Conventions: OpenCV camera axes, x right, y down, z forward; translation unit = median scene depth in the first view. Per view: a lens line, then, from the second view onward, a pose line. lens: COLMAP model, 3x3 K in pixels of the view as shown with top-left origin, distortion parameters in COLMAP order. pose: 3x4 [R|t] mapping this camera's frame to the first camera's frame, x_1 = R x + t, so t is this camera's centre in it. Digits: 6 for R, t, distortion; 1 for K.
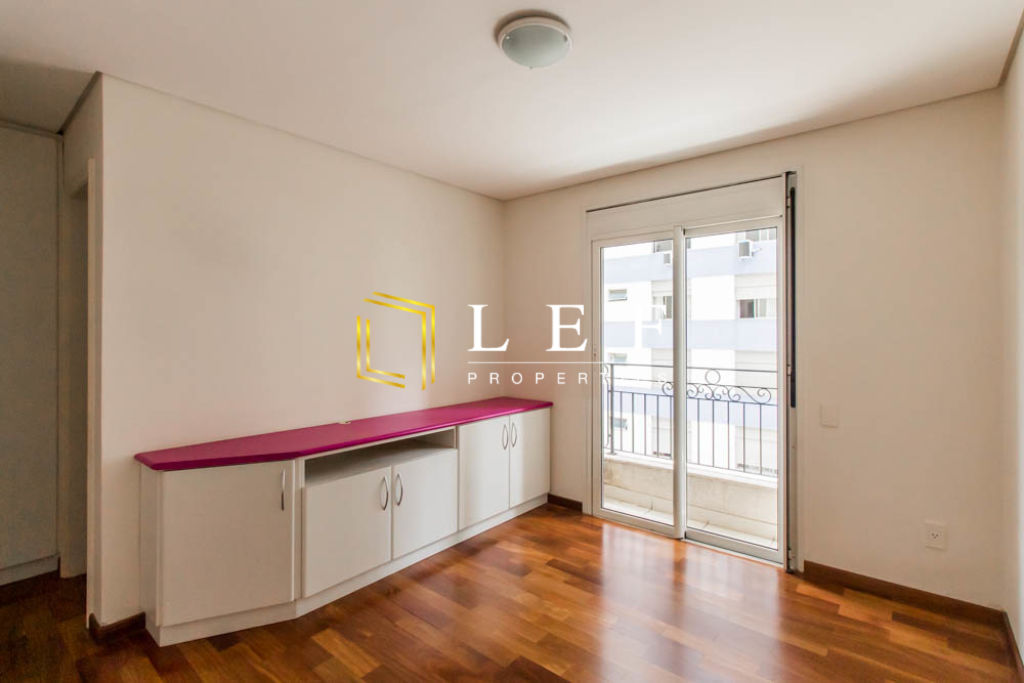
lens RADIAL K [[472.9, 0, 514.4], [0, 472.9, 324.6], [0, 0, 1]] dist [0.000481, 0.000953]
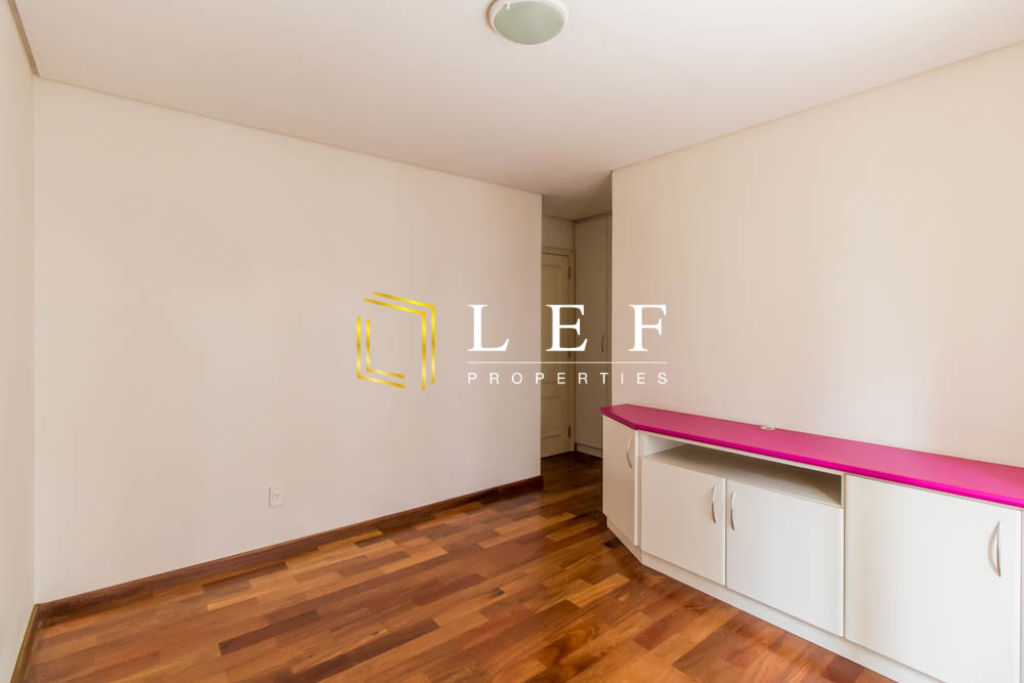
lens RADIAL K [[472.9, 0, 516.7], [0, 472.9, 334.1], [0, 0, 1]] dist [0.000481, 0.000953]
pose [[-0.200599, 0.008003, -0.979641, 0.495455], [0.023987, 0.999707, 0.003255, 0.015535], [0.979380, -0.022846, -0.200733, 0.601023]]
